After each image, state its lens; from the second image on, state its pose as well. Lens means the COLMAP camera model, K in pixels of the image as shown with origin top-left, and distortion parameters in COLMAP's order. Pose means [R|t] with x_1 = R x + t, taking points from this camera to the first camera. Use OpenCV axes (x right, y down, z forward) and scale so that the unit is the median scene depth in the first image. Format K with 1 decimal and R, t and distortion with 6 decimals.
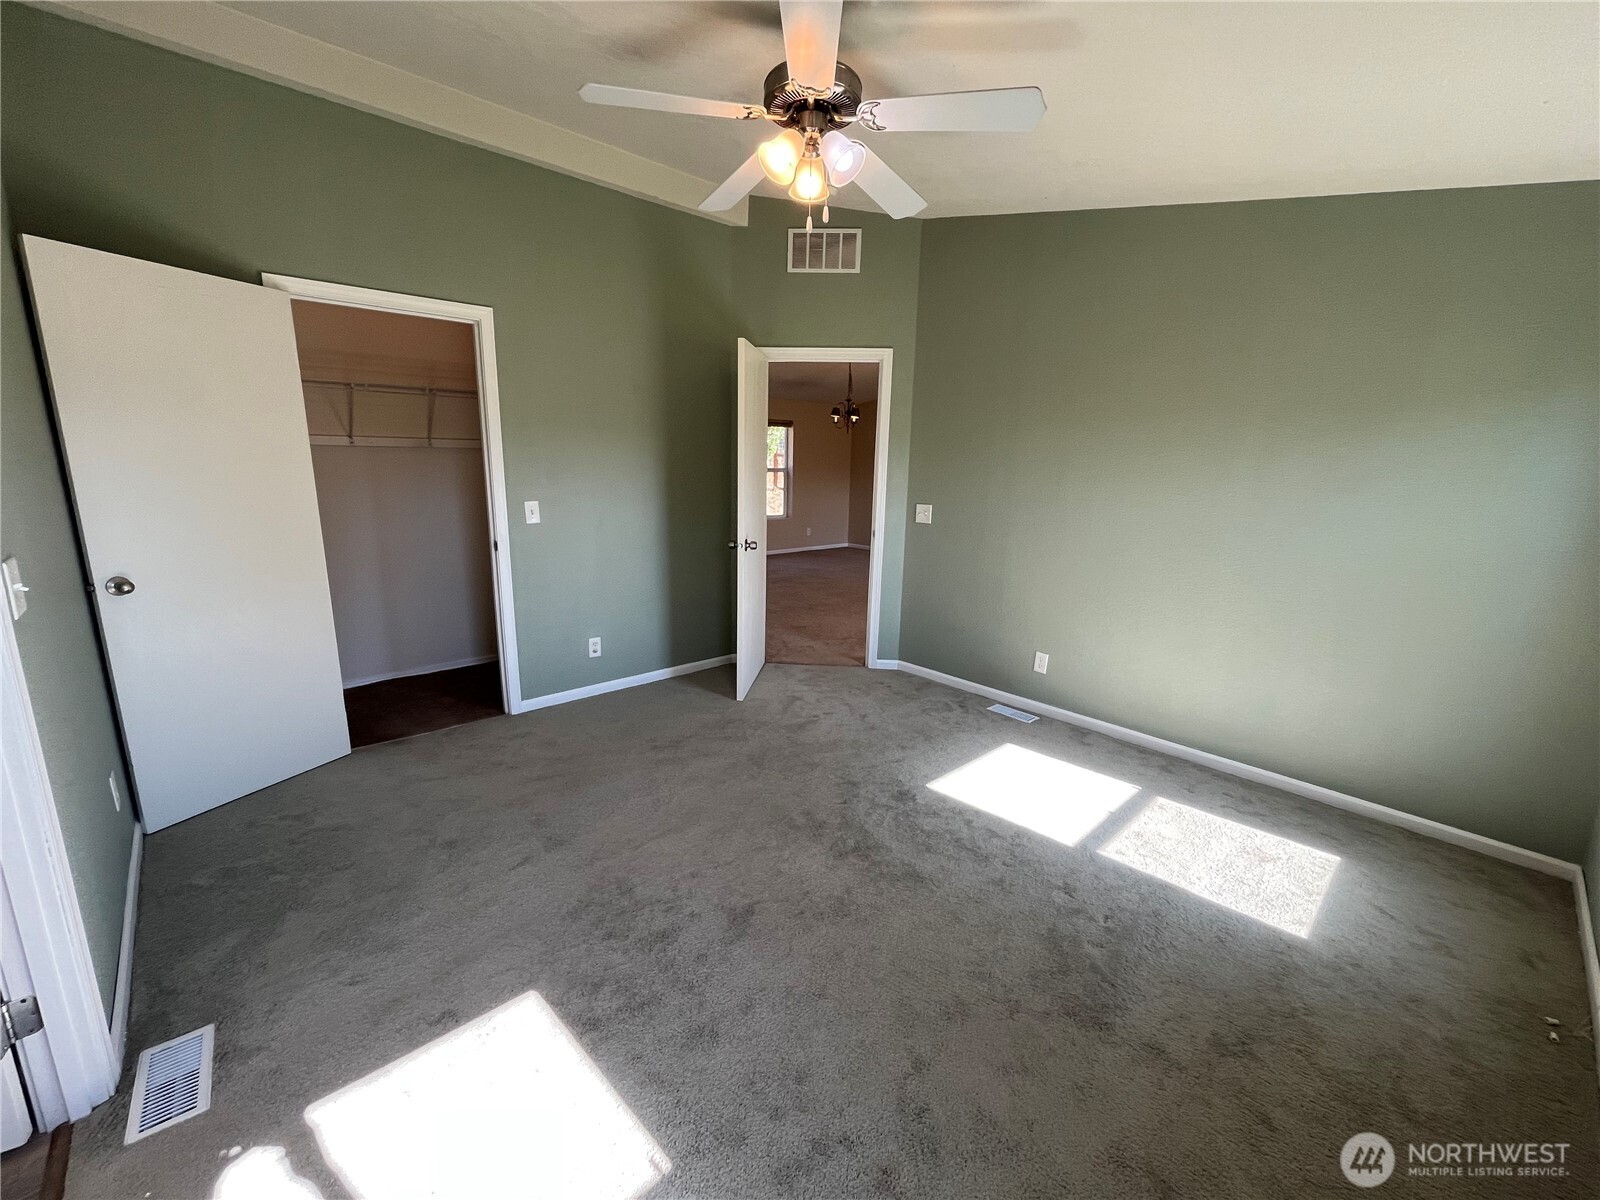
lens RADIAL K [[654.5, 0, 800.0], [0, 654.5, 600.0], [0, 0, 1]] dist [-0.003071, 0.000433]
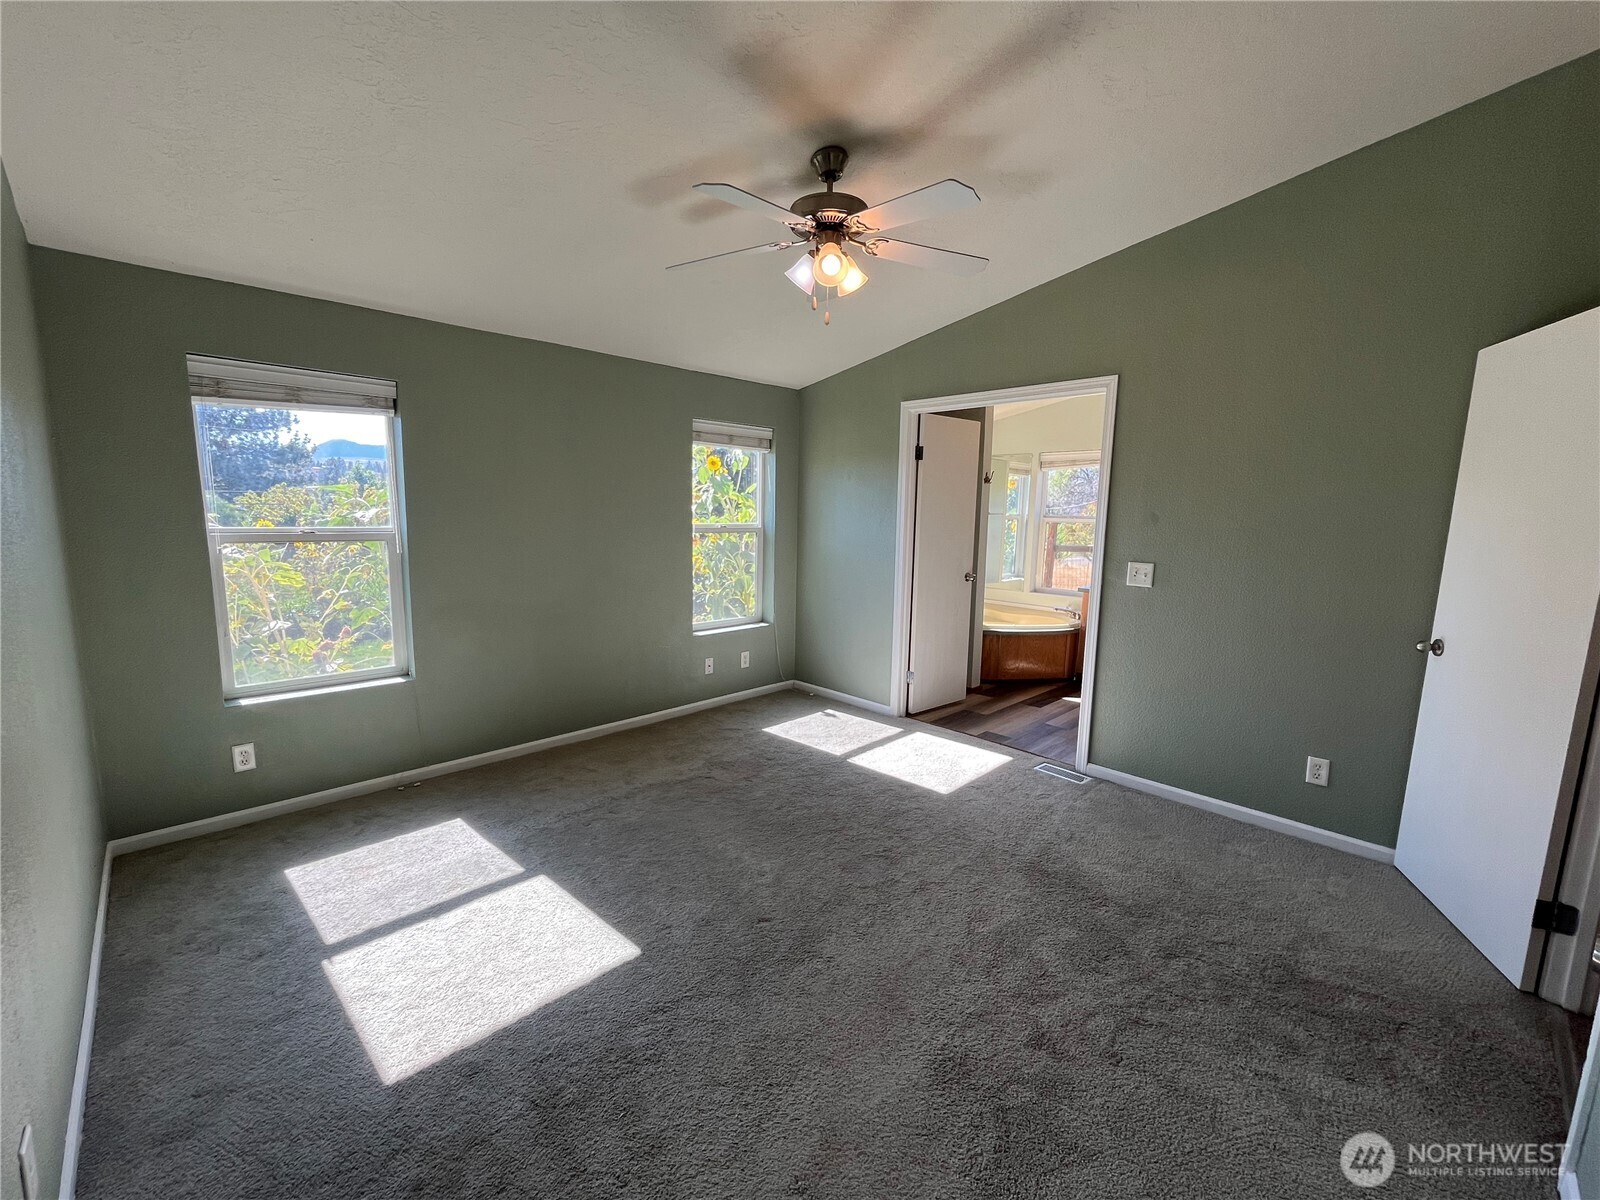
lens RADIAL K [[654.5, 0, 800.0], [0, 654.5, 600.0], [0, 0, 1]] dist [-0.003071, 0.000433]
pose [[-0.998725, -0.033675, -0.037620, 0.084156], [-0.044607, 0.937545, 0.344993, -0.481552], [0.023653, 0.346231, -0.937851, 2.229423]]
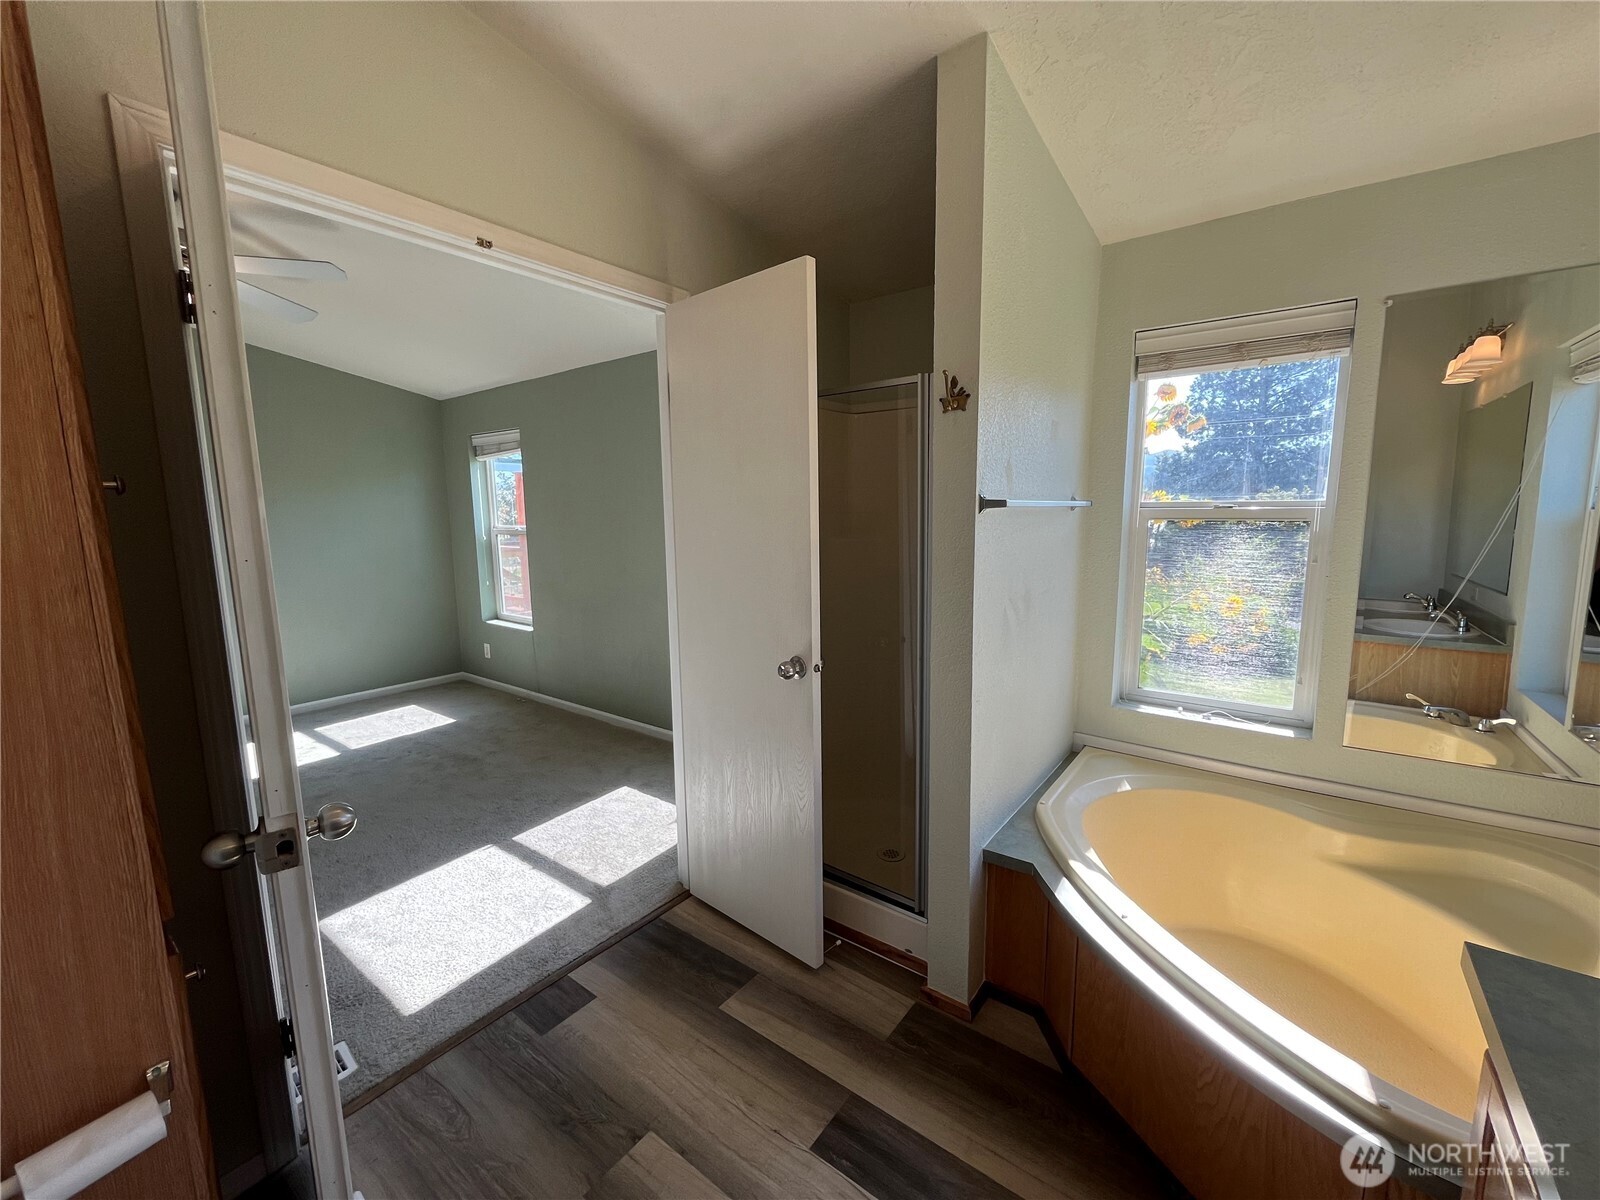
lens RADIAL K [[654.5, 0, 800.0], [0, 654.5, 600.0], [0, 0, 1]] dist [-0.003071, 0.000433]
pose [[-0.178865, -0.152008, 0.972060, -1.502398], [0.213943, 0.958343, 0.189230, -0.037463], [-0.960331, 0.241812, -0.138893, 0.101565]]
